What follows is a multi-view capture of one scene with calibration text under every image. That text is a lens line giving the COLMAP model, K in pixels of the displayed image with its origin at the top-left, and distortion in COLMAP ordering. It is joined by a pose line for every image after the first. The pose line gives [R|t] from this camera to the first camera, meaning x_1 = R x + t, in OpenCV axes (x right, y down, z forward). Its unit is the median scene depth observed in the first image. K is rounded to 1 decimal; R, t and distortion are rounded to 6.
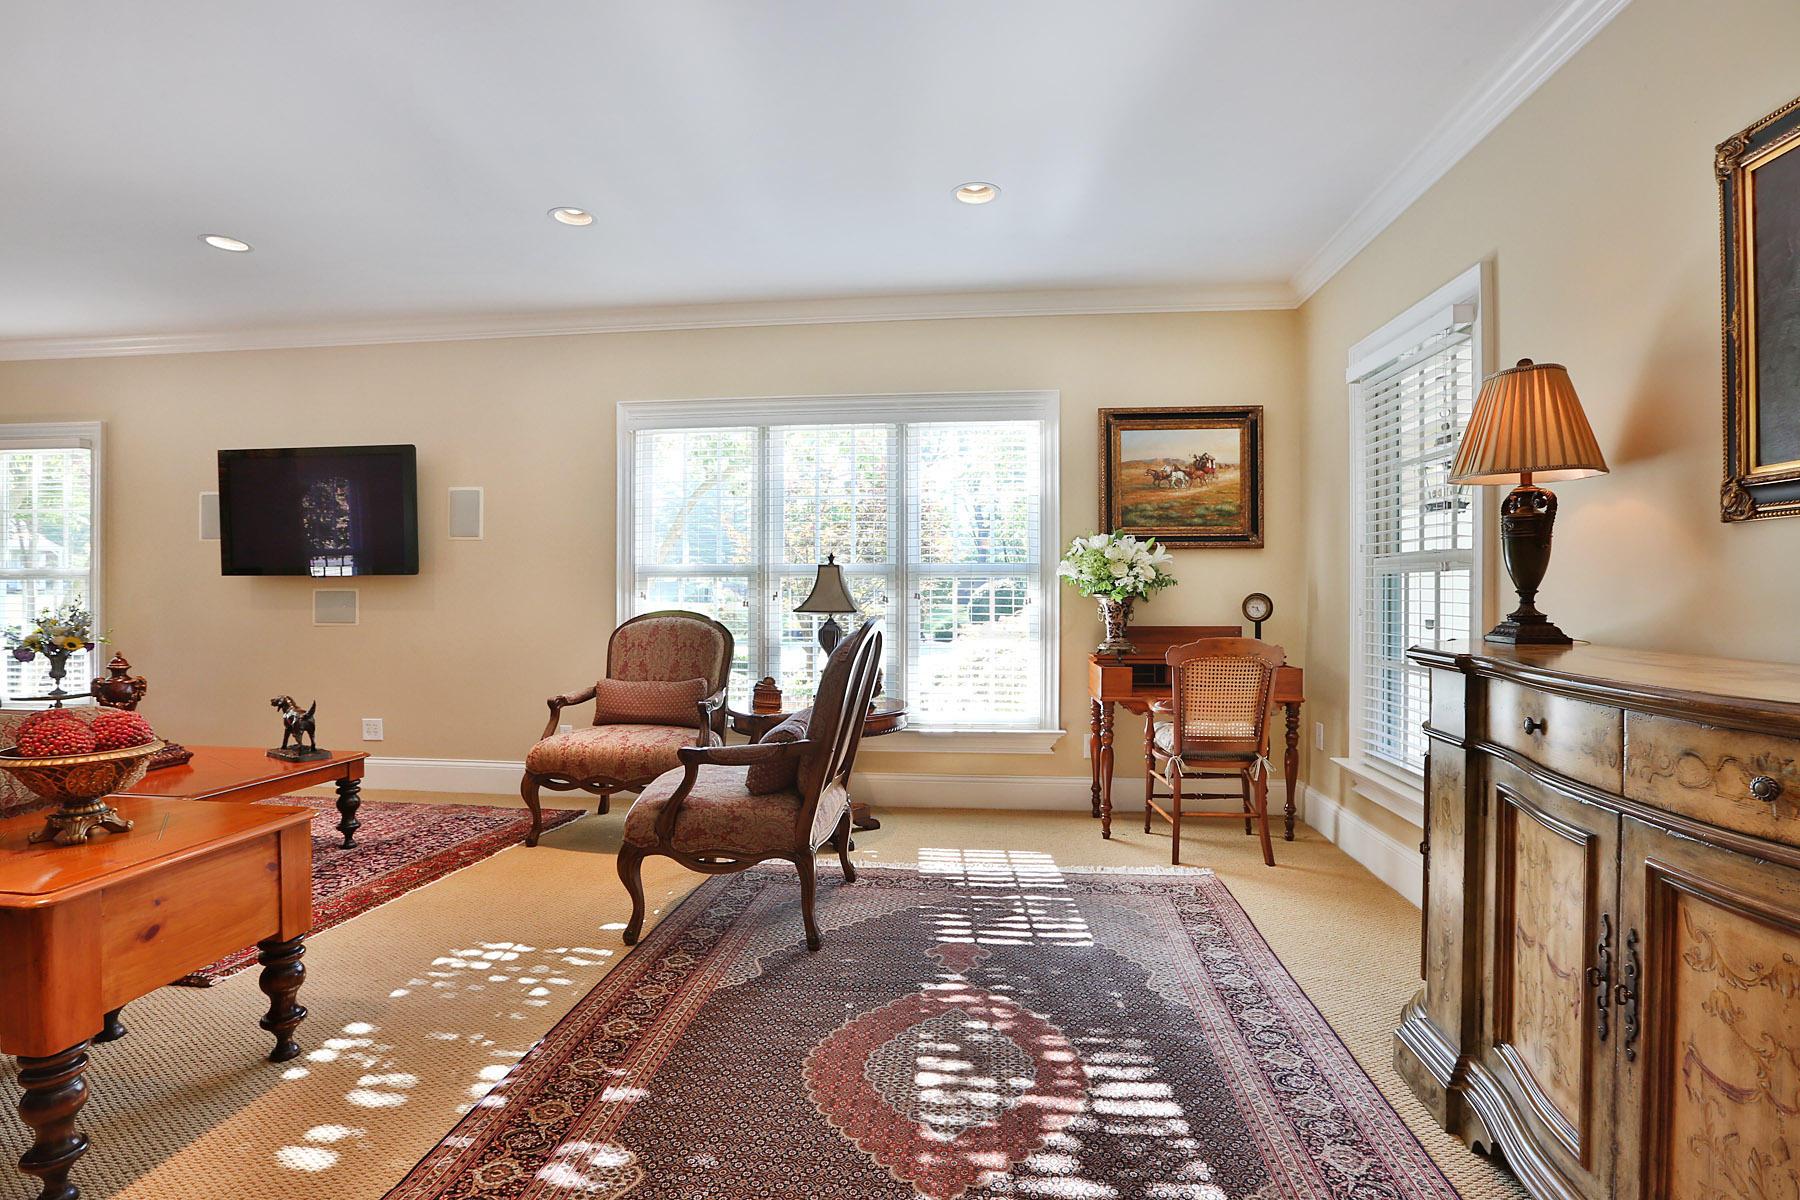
lens RADIAL K [[854.0, 0, 906.4], [0, 854.0, 591.9], [0, 0, 1]] dist [-0.038953, 0.000098]
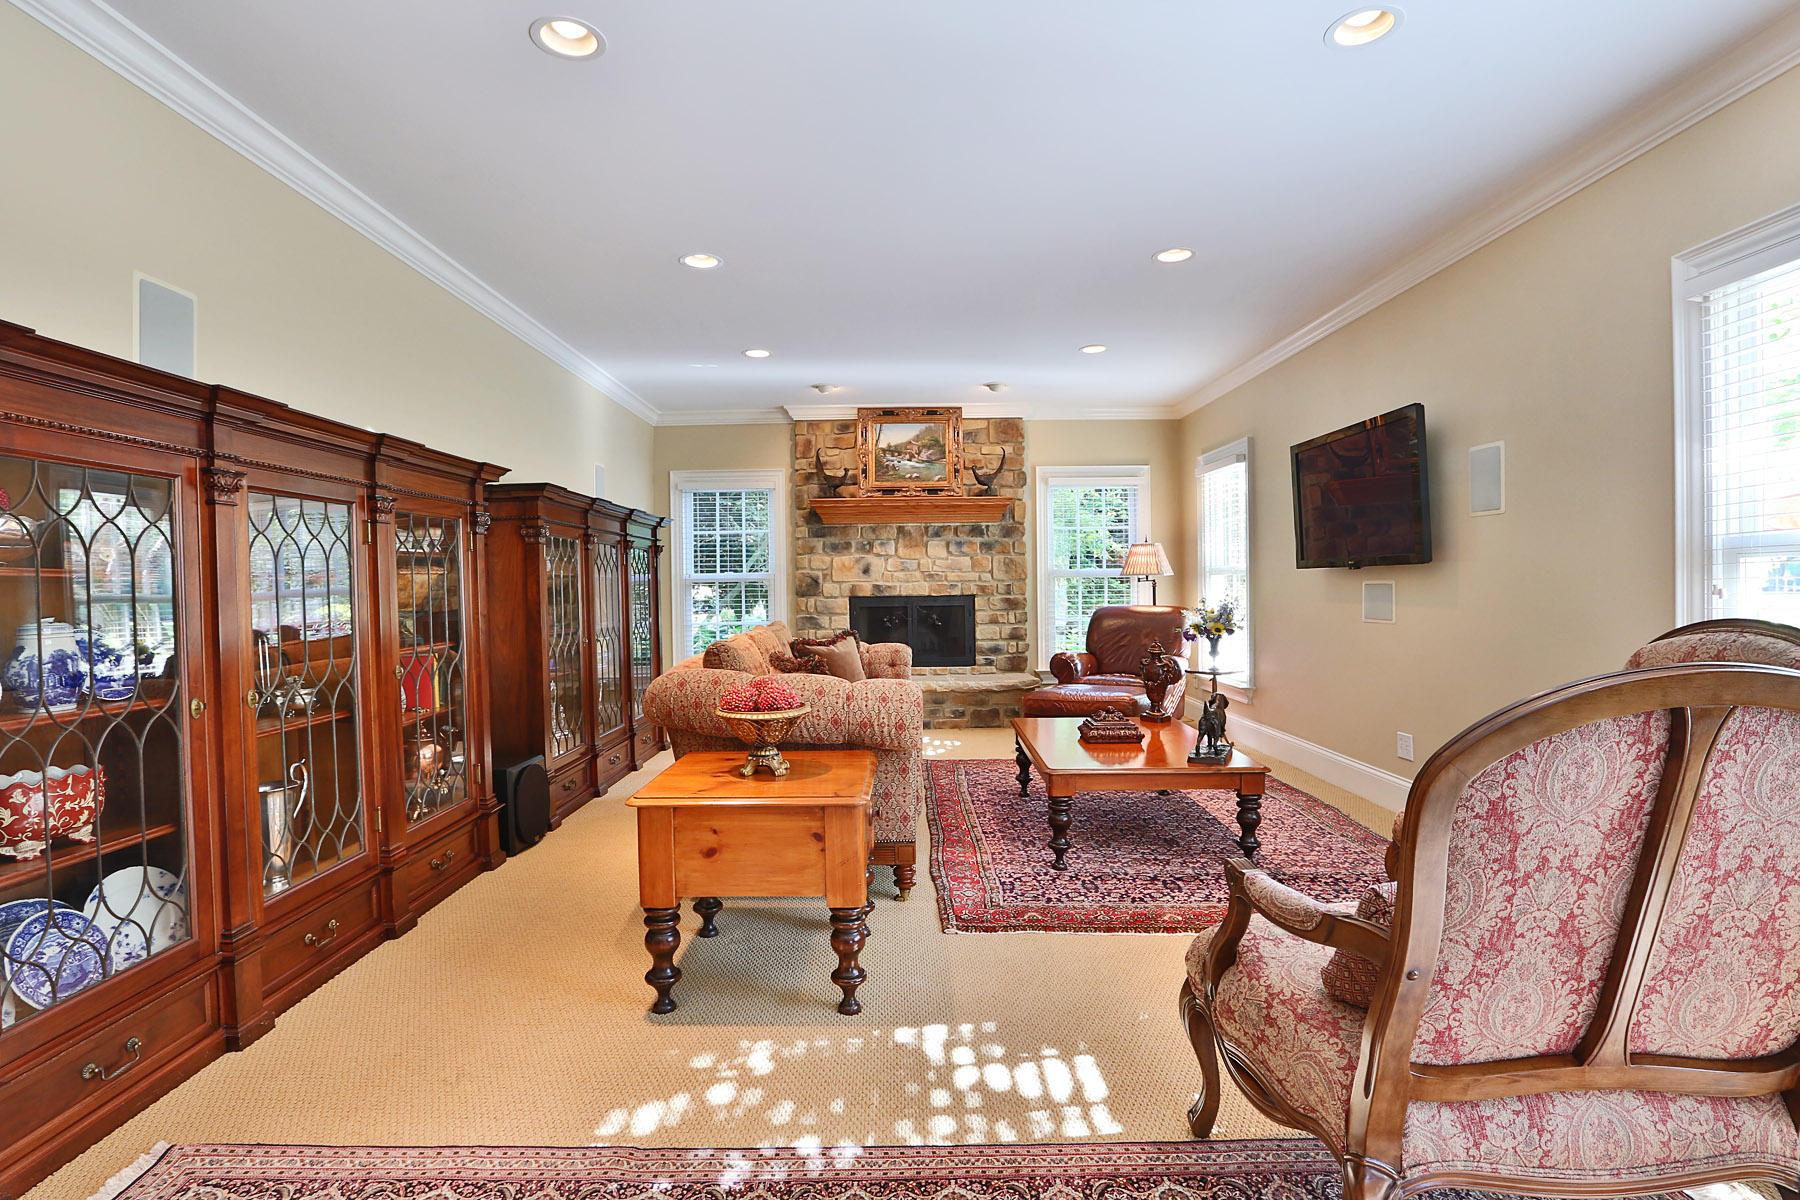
lens RADIAL K [[854.0, 0, 906.4], [0, 854.0, 591.9], [0, 0, 1]] dist [-0.038953, 0.000098]
pose [[0.113476, 0.005227, -0.993527, 0.226523], [0.007029, 0.999957, 0.006064, -0.002067], [0.993516, -0.007672, 0.113435, 0.586086]]
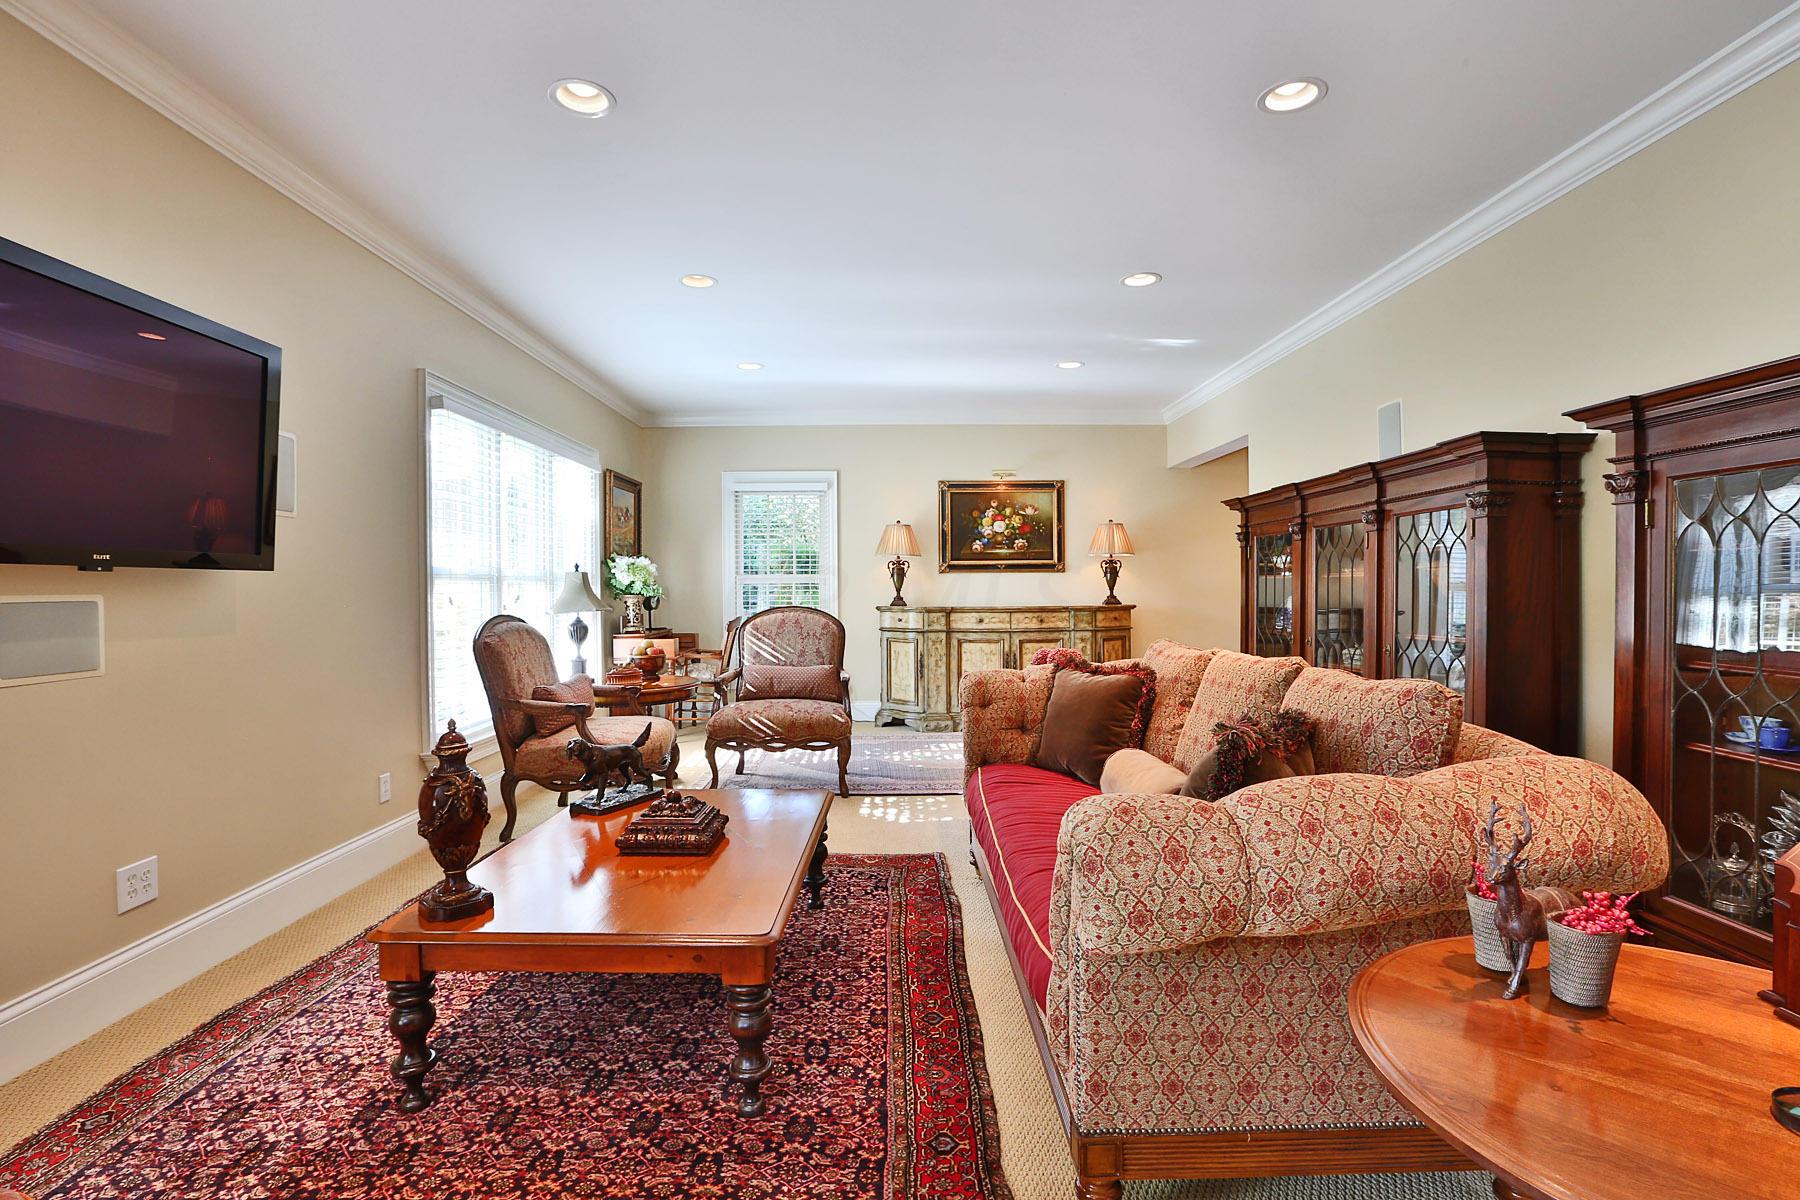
lens RADIAL K [[854.0, 0, 906.4], [0, 854.0, 591.9], [0, 0, 1]] dist [-0.038953, 0.000098]
pose [[-0.123384, -0.000876, 0.992359, -1.700647], [0.012419, 0.999920, 0.002427, -0.002053], [-0.992281, 0.012624, -0.123364, 0.896524]]
